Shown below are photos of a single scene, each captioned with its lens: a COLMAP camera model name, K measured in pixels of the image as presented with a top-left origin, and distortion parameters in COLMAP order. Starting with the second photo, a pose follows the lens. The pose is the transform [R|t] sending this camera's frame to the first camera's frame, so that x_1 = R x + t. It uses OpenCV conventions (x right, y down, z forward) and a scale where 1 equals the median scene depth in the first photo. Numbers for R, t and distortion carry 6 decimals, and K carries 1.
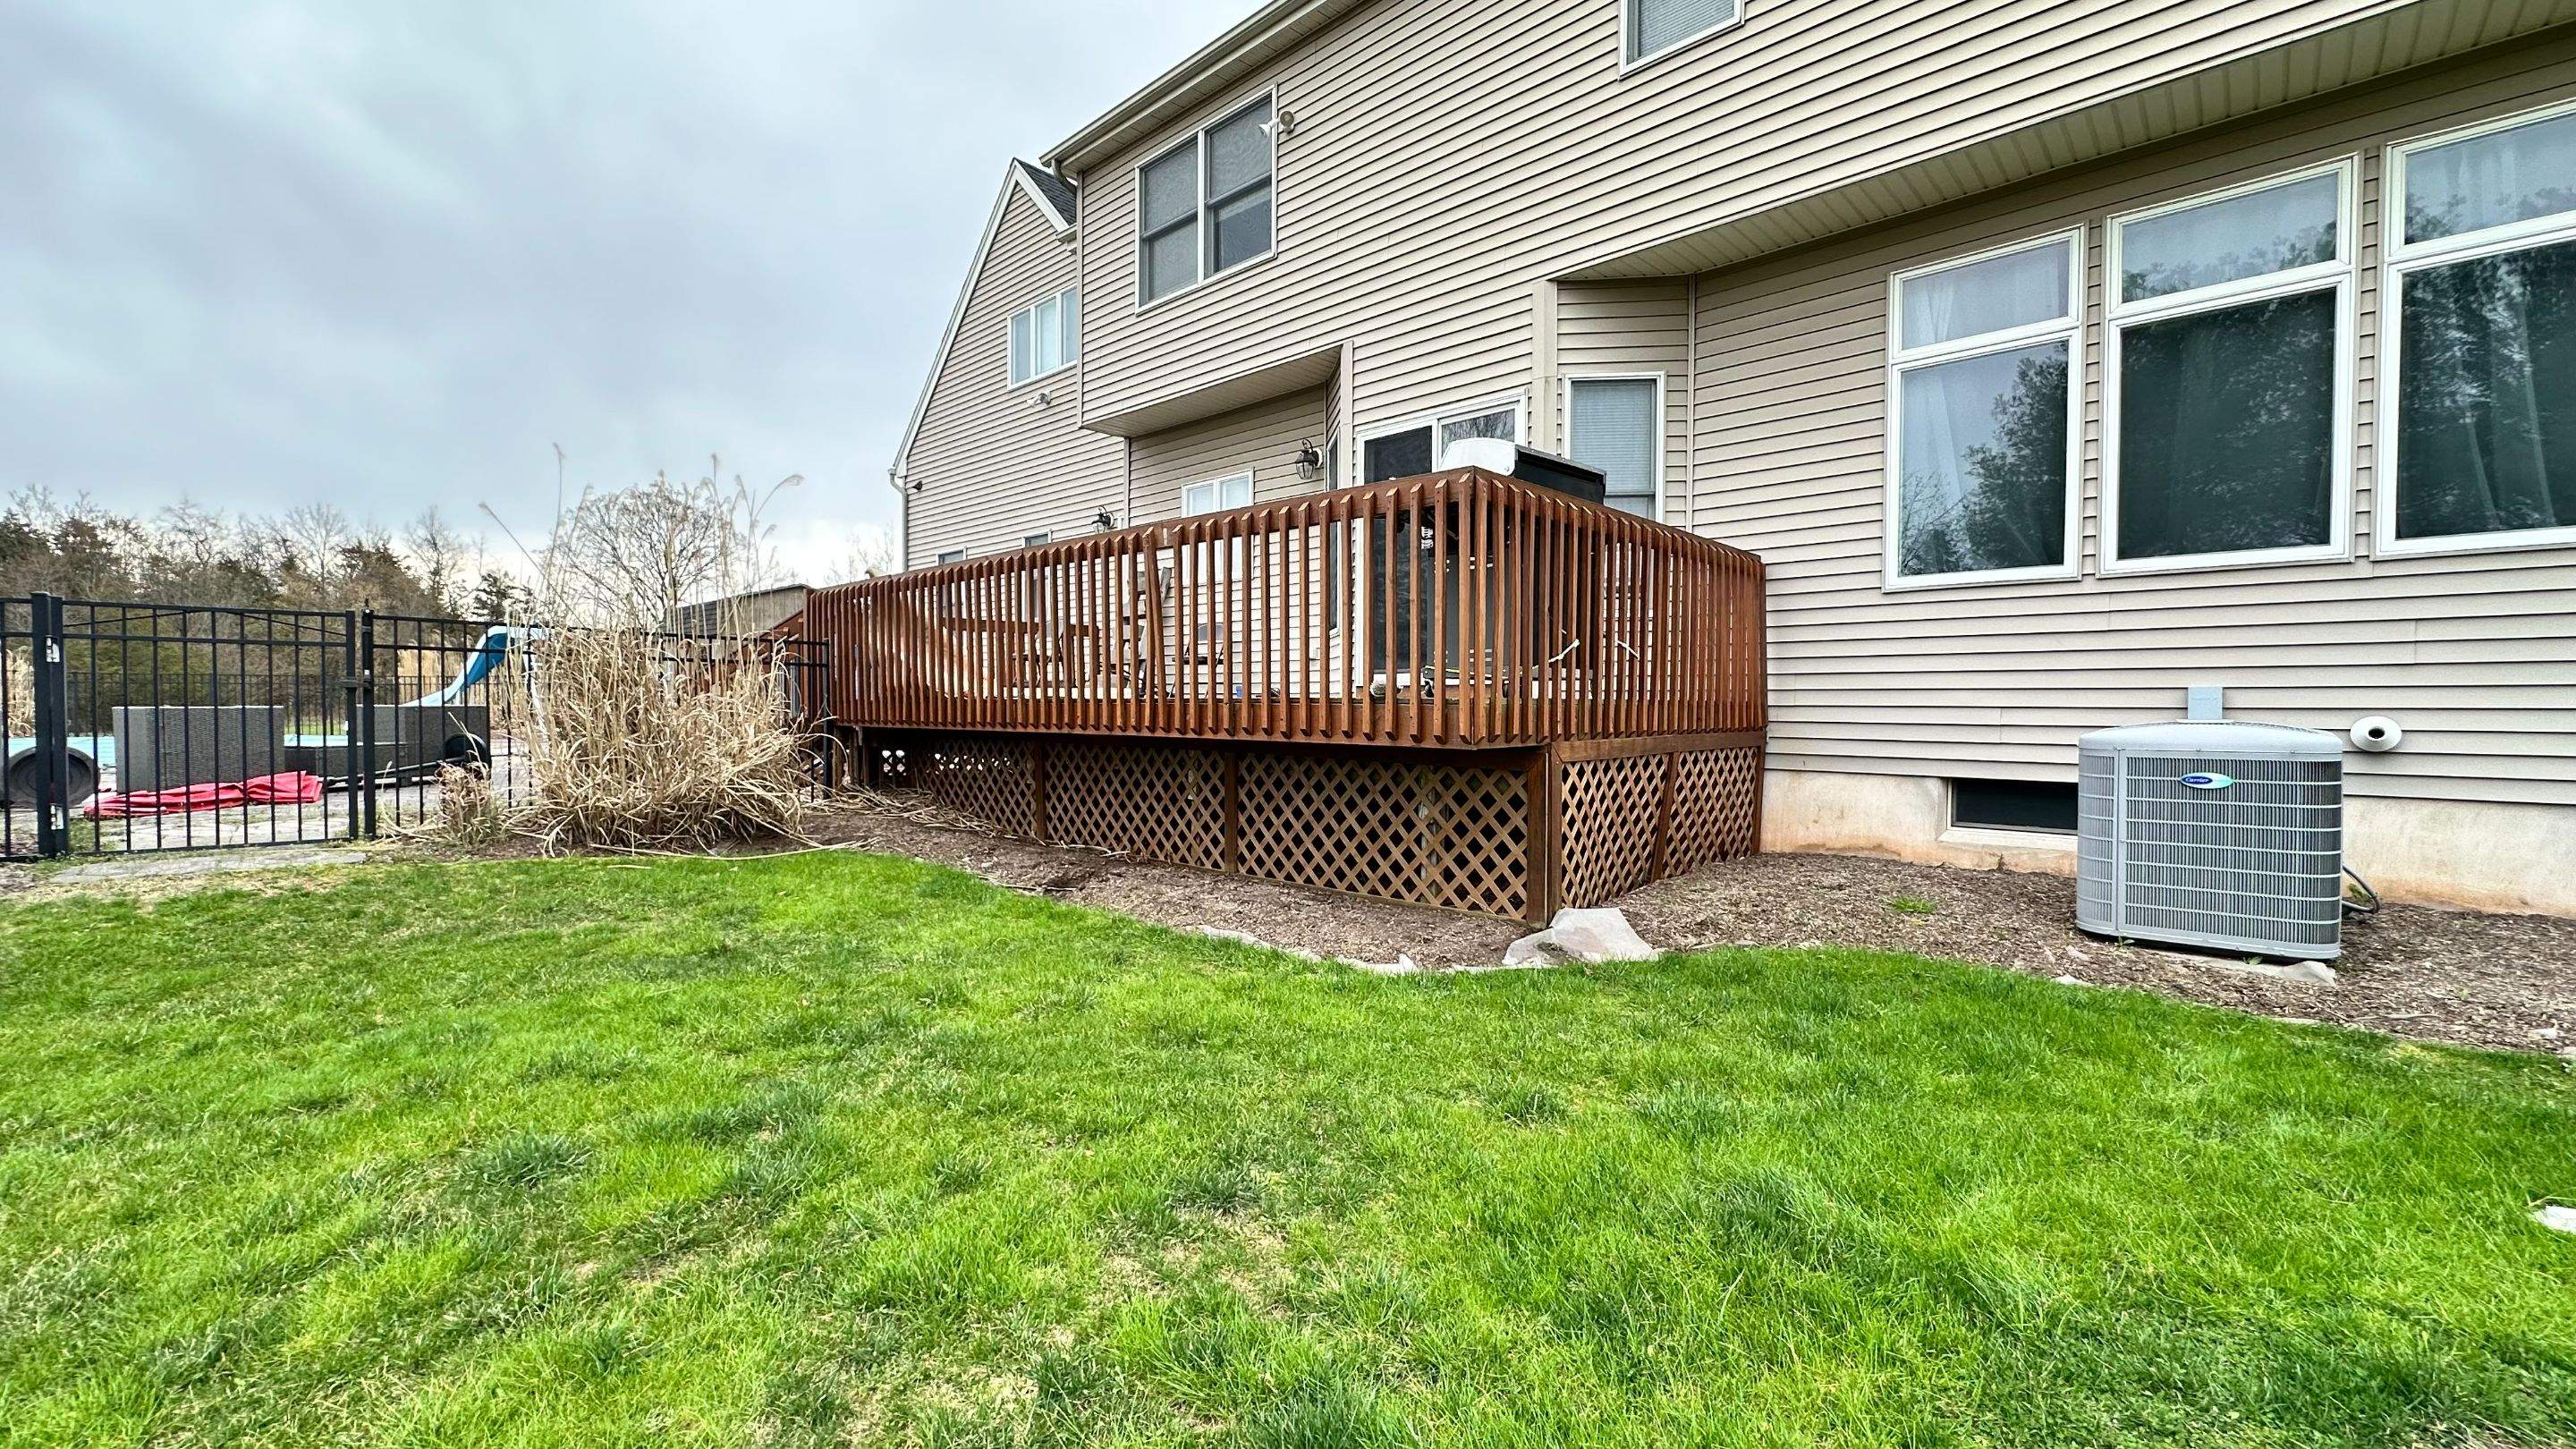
lens RADIAL K [[1034.0, 0, 1288.1], [0, 1034.0, 727.2], [0, 0, 1]] dist [-0.000883, 0.000054]
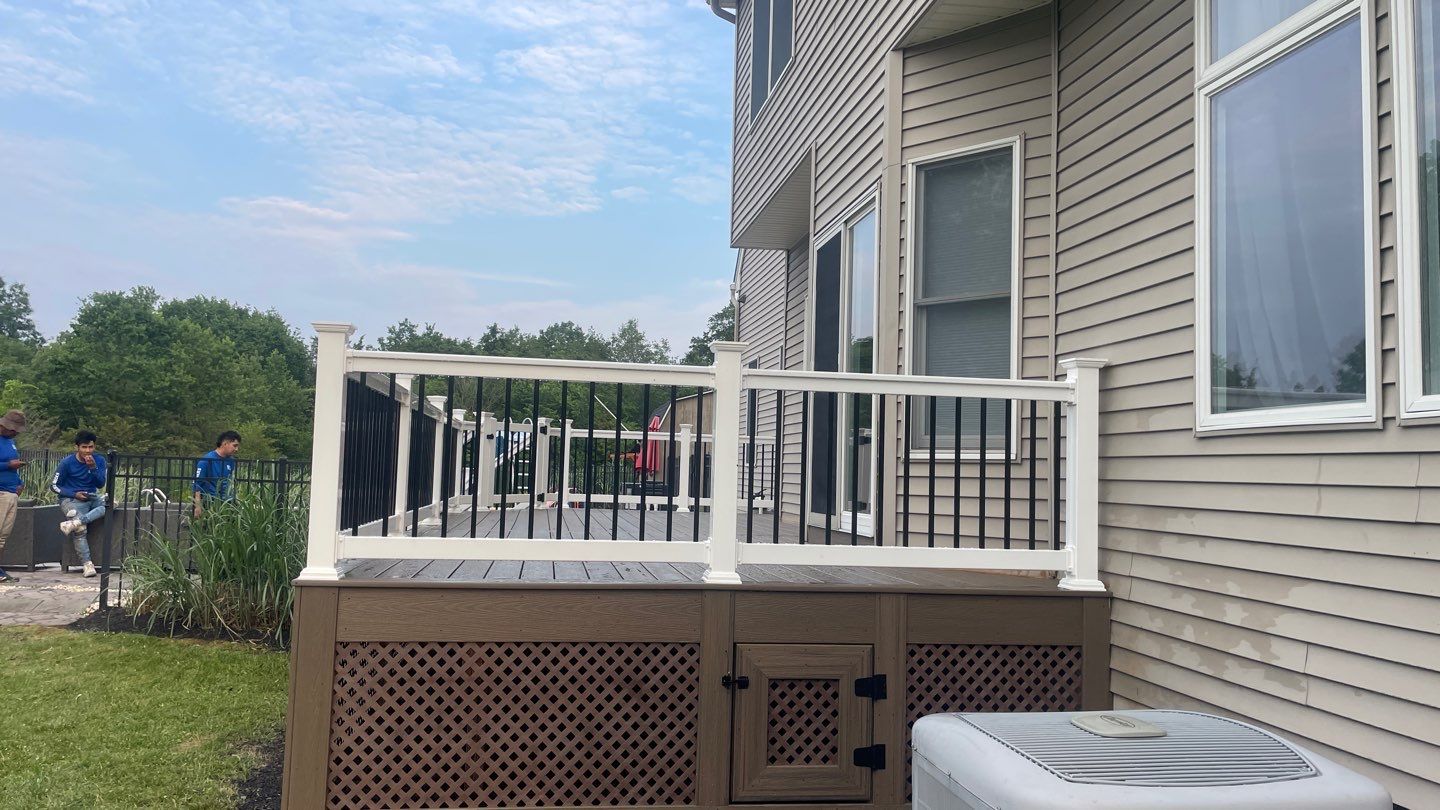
lens RADIAL K [[1091.1, 0, 701.8], [0, 1091.1, 401.3], [0, 0, 1]] dist [0.080968, -0.108518]
pose [[0.789504, -0.025216, -0.613227, 0.670500], [-0.034730, 0.995719, -0.085658, -0.073869], [0.612762, 0.088925, 0.785249, 0.244722]]
